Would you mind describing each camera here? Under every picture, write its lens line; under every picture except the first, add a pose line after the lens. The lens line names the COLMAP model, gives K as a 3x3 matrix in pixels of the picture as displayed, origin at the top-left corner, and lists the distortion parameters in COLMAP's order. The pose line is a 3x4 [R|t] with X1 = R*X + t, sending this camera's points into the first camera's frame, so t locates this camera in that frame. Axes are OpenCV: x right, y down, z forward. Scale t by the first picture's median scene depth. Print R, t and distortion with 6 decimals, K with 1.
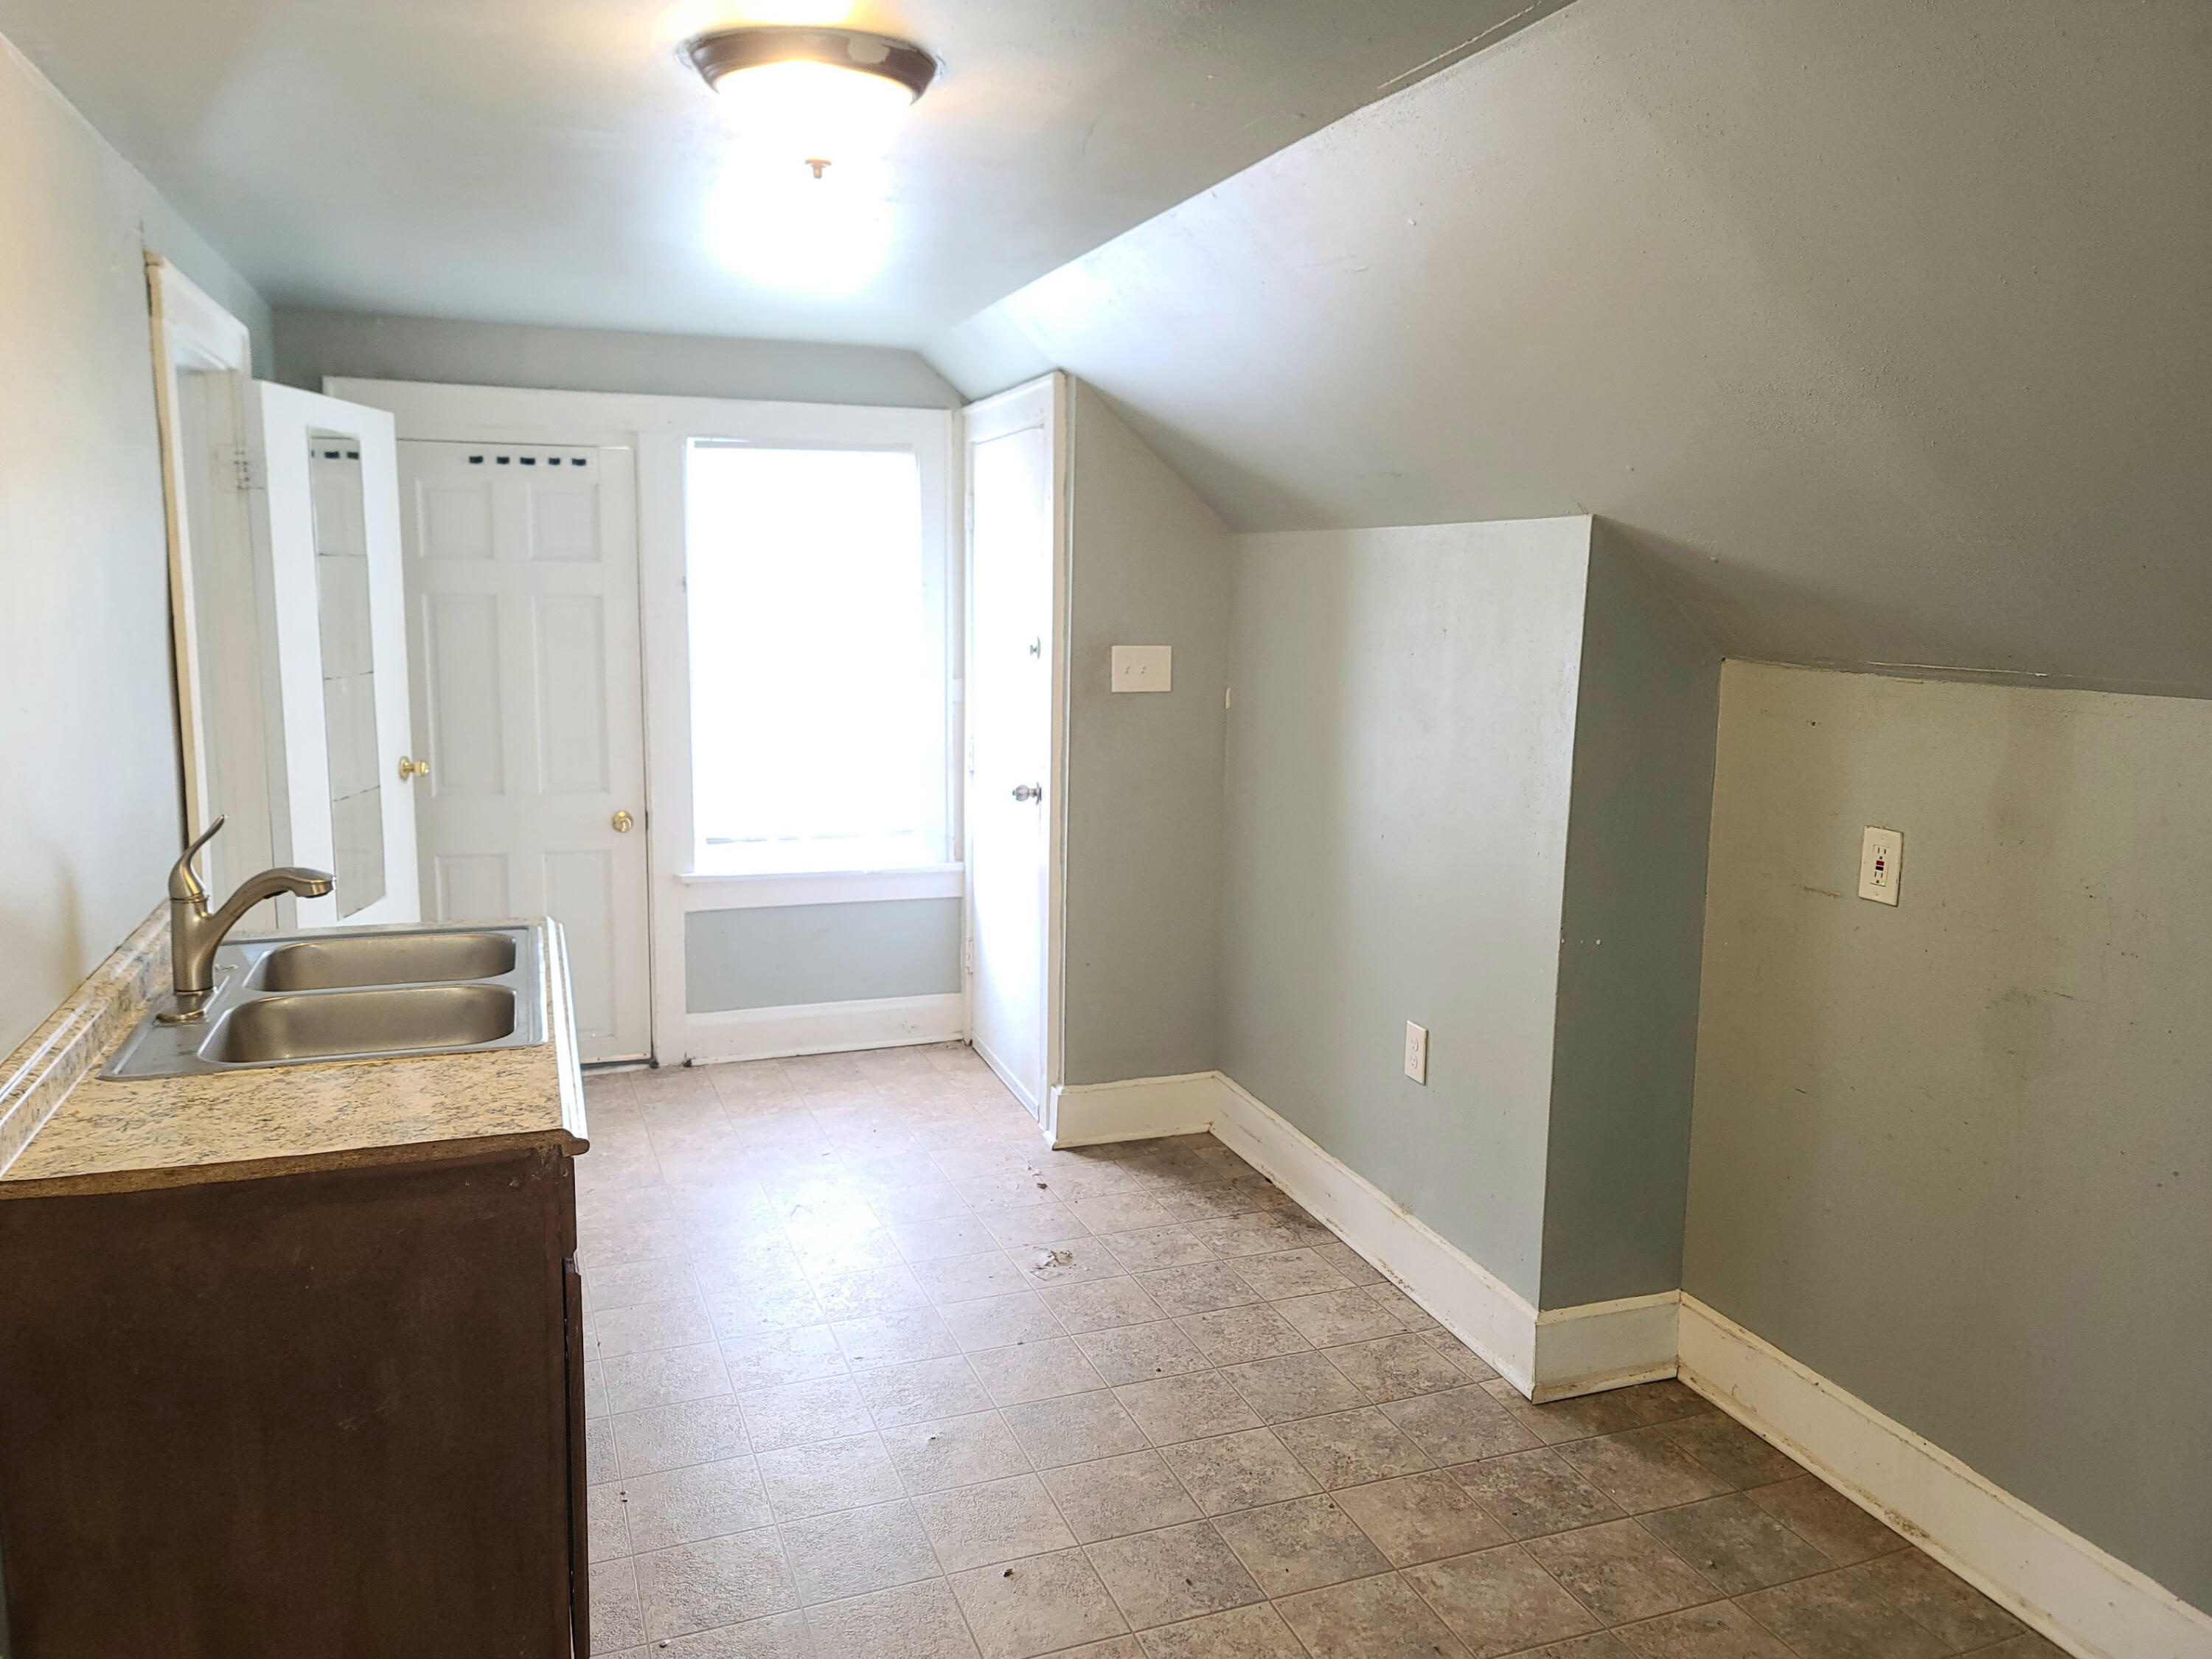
lens RADIAL K [[1613.9, 0, 1106.0], [0, 1613.9, 829.5], [0, 0, 1]] dist [0.038558, -0.000493]
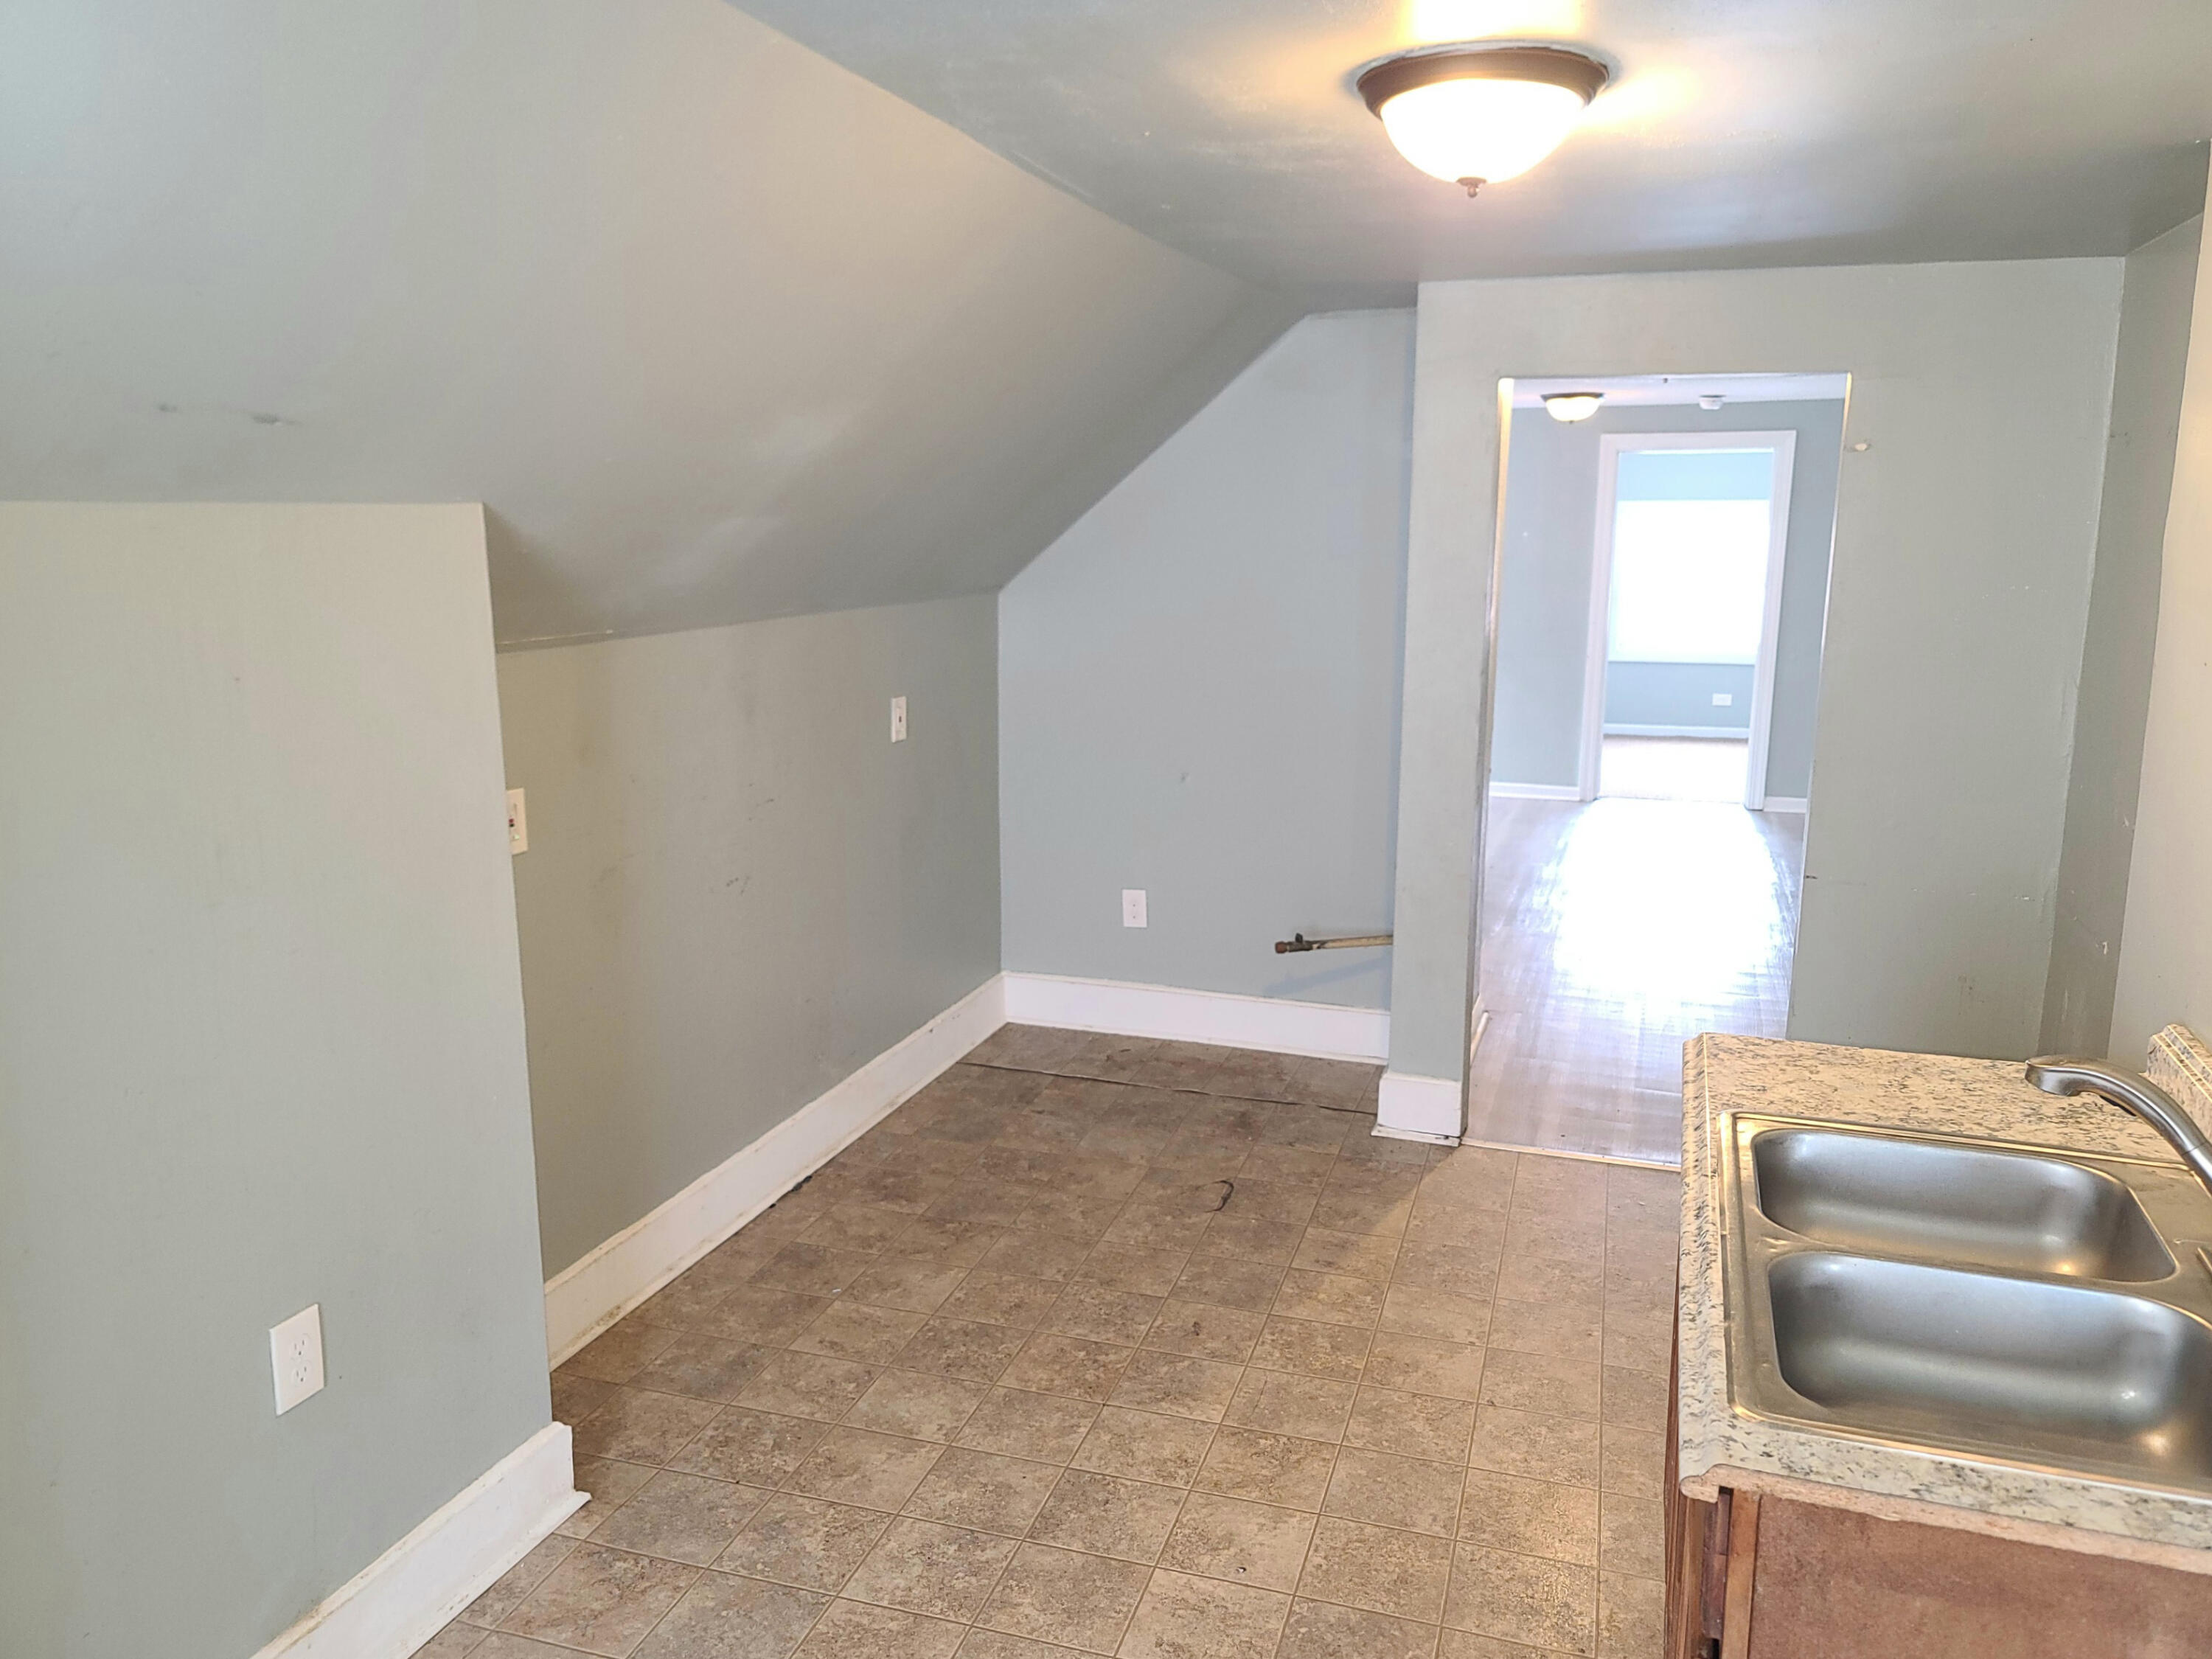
lens RADIAL K [[1613.9, 0, 1106.0], [0, 1613.9, 829.5], [0, 0, 1]] dist [0.038558, -0.000493]
pose [[-0.775147, -0.136968, 0.616755, -0.589874], [0.086800, 0.943871, 0.318705, -0.328443], [-0.625789, 0.300577, -0.719751, 1.736810]]
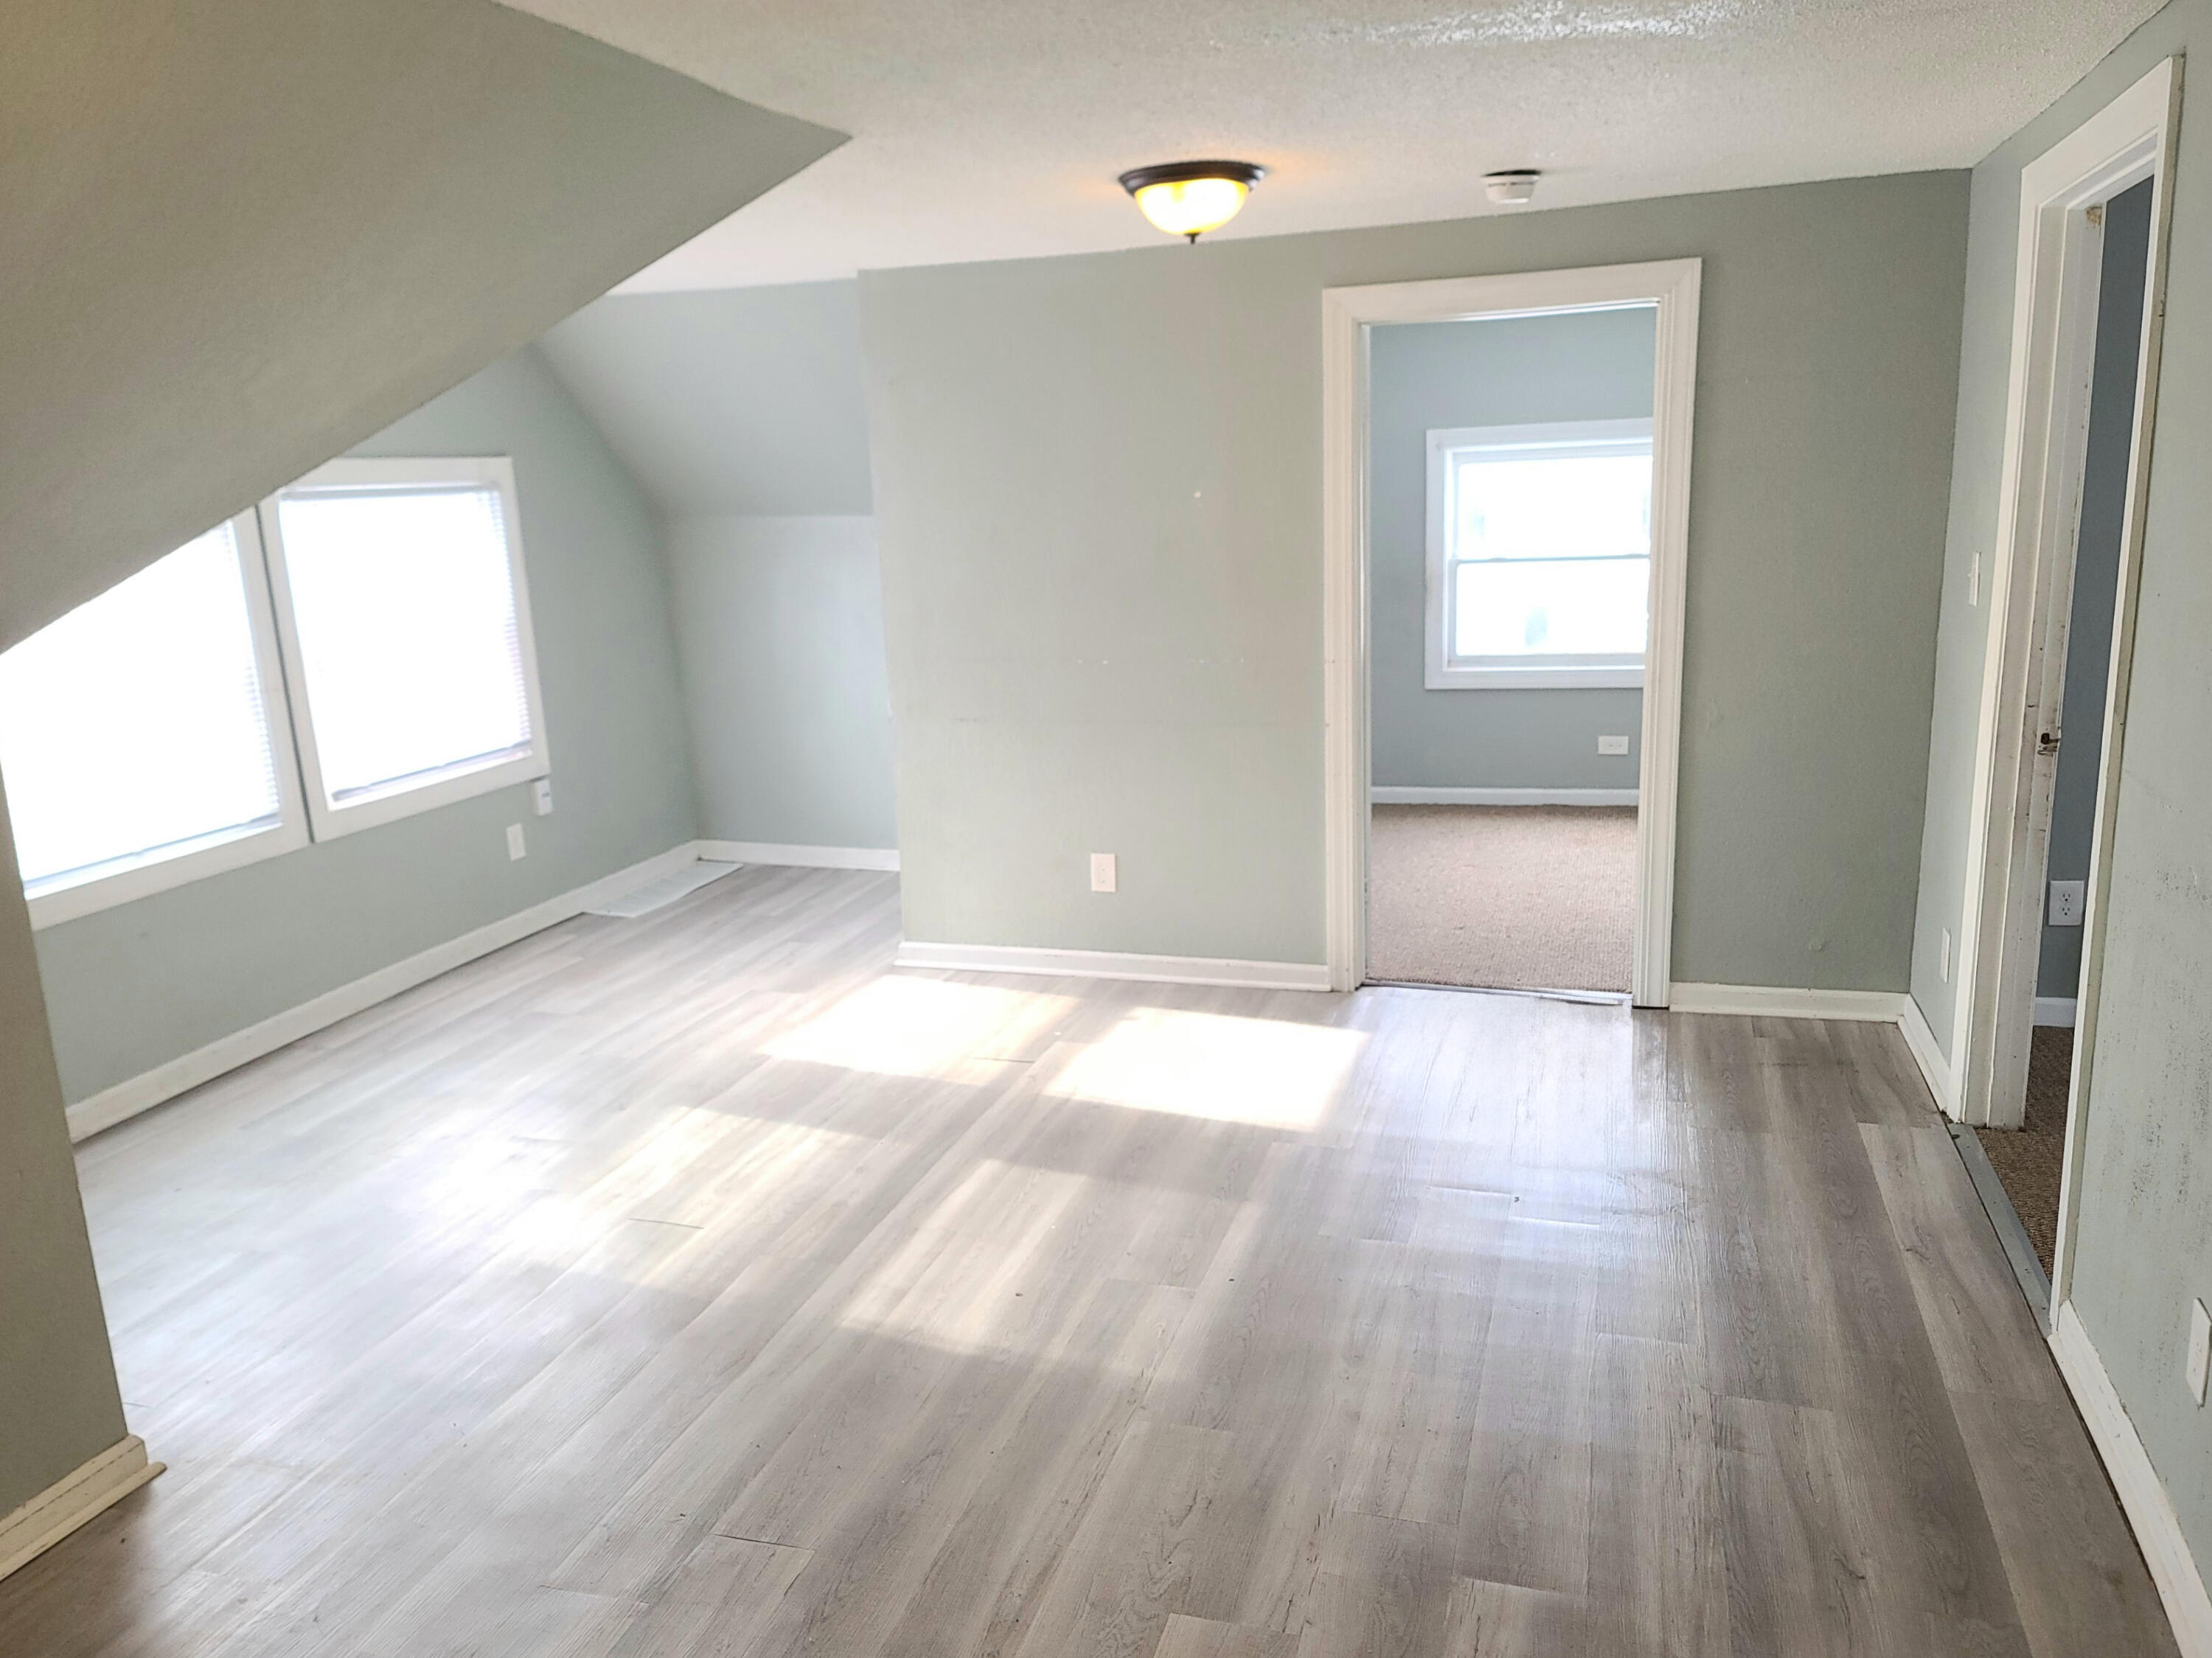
lens RADIAL K [[1613.8, 0, 1106.0], [0, 1613.8, 829.0], [0, 0, 1]] dist [0.038558, -0.000493]
pose [[-0.794728, -0.114637, 0.596041, -0.449007], [0.121080, 0.932322, 0.340756, -0.240500], [-0.594766, 0.342977, -0.727063, 1.240332]]
